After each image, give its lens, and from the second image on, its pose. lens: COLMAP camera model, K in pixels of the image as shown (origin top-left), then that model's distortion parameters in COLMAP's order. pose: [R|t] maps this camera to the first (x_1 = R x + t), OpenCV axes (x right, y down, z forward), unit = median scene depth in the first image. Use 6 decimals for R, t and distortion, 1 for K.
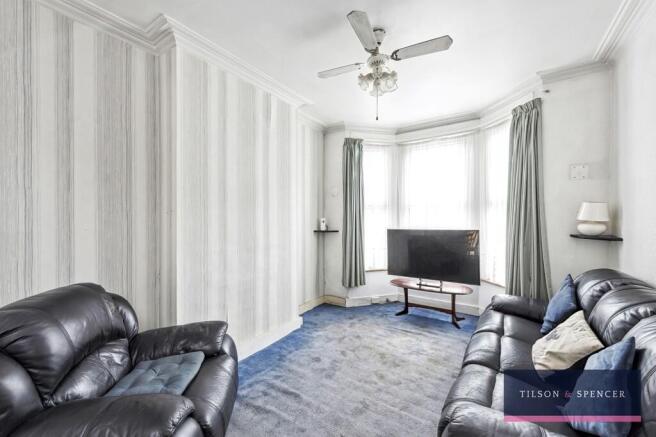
lens RADIAL K [[256.0, 0, 328.0], [0, 256.0, 218.5], [0, 0, 1]] dist [0.001515, 0.000208]
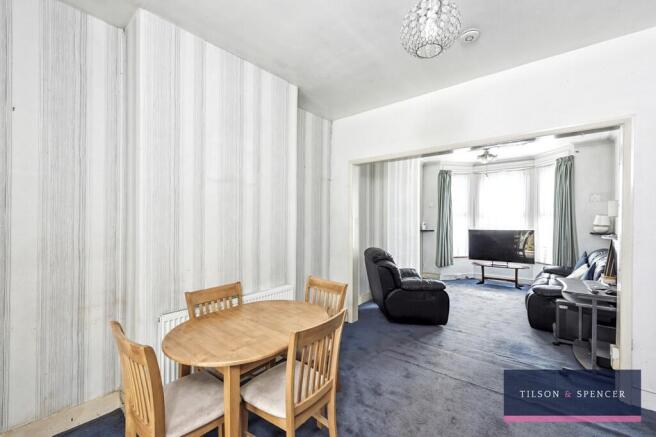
lens RADIAL K [[270.7, 0, 328.3], [0, 270.7, 221.7], [0, 0, 1]] dist [0.010440, -0.000182]
pose [[0.996711, 0.006208, -0.080804, -0.546412], [-0.006155, 0.999981, 0.000902, -0.002607], [0.080808, -0.000402, 0.996730, -0.791068]]
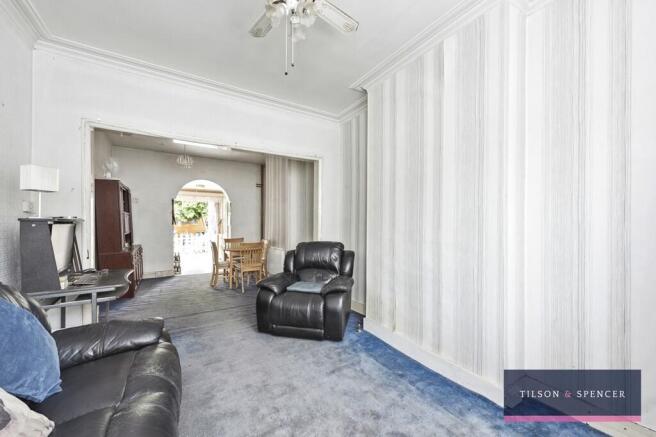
lens RADIAL K [[256.0, 0, 328.0], [0, 256.0, 218.5], [0, 0, 1]] dist [0.001515, 0.000208]
pose [[-0.369874, -0.003742, -0.929074, 0.567670], [0.000109, 0.999992, -0.004071, 0.035103], [0.929082, -0.001607, -0.369871, 0.922809]]
